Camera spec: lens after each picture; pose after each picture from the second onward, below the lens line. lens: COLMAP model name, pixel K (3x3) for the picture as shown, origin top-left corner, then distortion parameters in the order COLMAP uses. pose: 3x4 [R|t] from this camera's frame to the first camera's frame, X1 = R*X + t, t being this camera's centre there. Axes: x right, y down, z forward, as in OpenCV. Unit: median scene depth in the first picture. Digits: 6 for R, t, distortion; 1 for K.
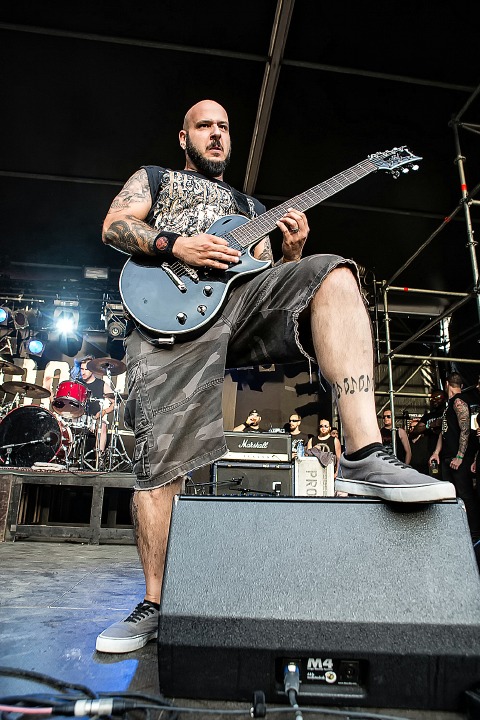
lens RADIAL K [[507.1, 0, 242.5], [0, 507.1, 361.5], [0, 0, 1]] dist [-0.096262, 0.055862]
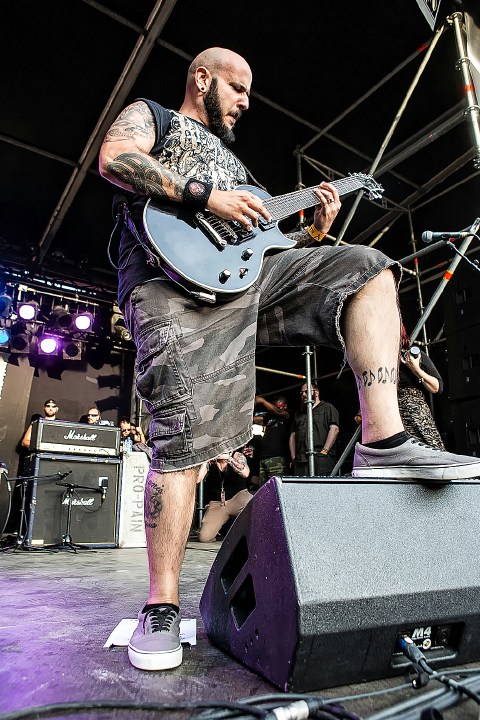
lens RADIAL K [[507.1, 0, 252.1], [0, 507.1, 361.7], [0, 0, 1]] dist [-0.096262, 0.055862]
pose [[0.881451, 0.108001, 0.459760, -0.136350], [-0.106515, 0.993880, -0.029261, 0.023010], [-0.460107, -0.023179, 0.887561, 0.051495]]
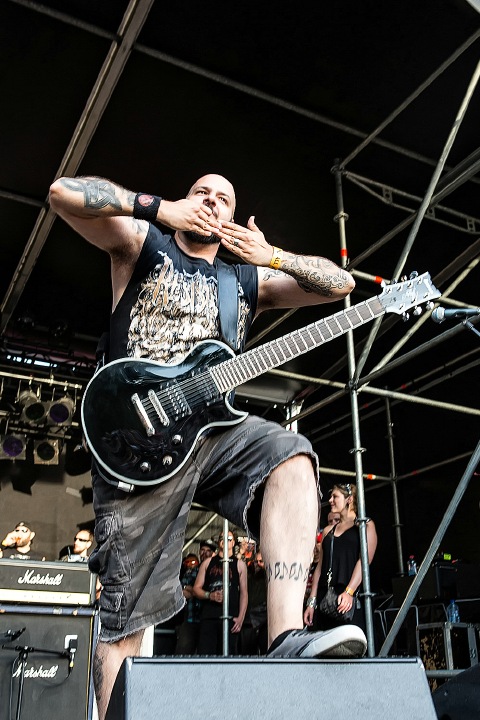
lens RADIAL K [[753.9, 0, 254.5], [0, 753.9, 357.2], [0, 0, 1]] dist [-0.038798, 0.000000]
pose [[0.930849, 0.114077, 0.347142, -0.093058], [-0.072037, 0.988665, -0.131728, -0.016920], [-0.358234, 0.097612, 0.928515, -0.059286]]
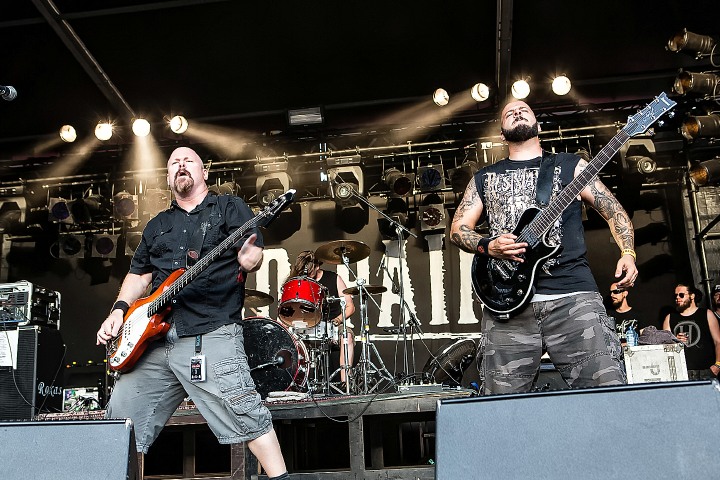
lens RADIAL K [[817.0, 0, 360.1], [0, 817.0, 239.7], [0, 0, 1]] dist [-0.007719, 0.000000]
pose [[0.963972, -0.134716, -0.229367, 0.032136], [0.142805, 0.989569, 0.018965, -0.029783], [0.224419, -0.051037, 0.973155, -0.158626]]
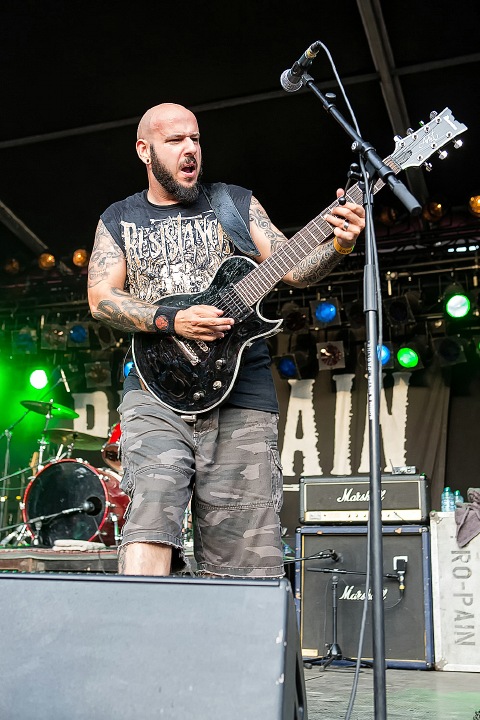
lens RADIAL K [[879.8, 0, 225.6], [0, 879.8, 348.8], [0, 0, 1]] dist [-0.024404, 0.000000]
pose [[0.882537, -0.133948, -0.450763, 0.379370], [0.127957, 0.990807, -0.043905, 0.013645], [0.452500, -0.018931, 0.891563, -0.018235]]
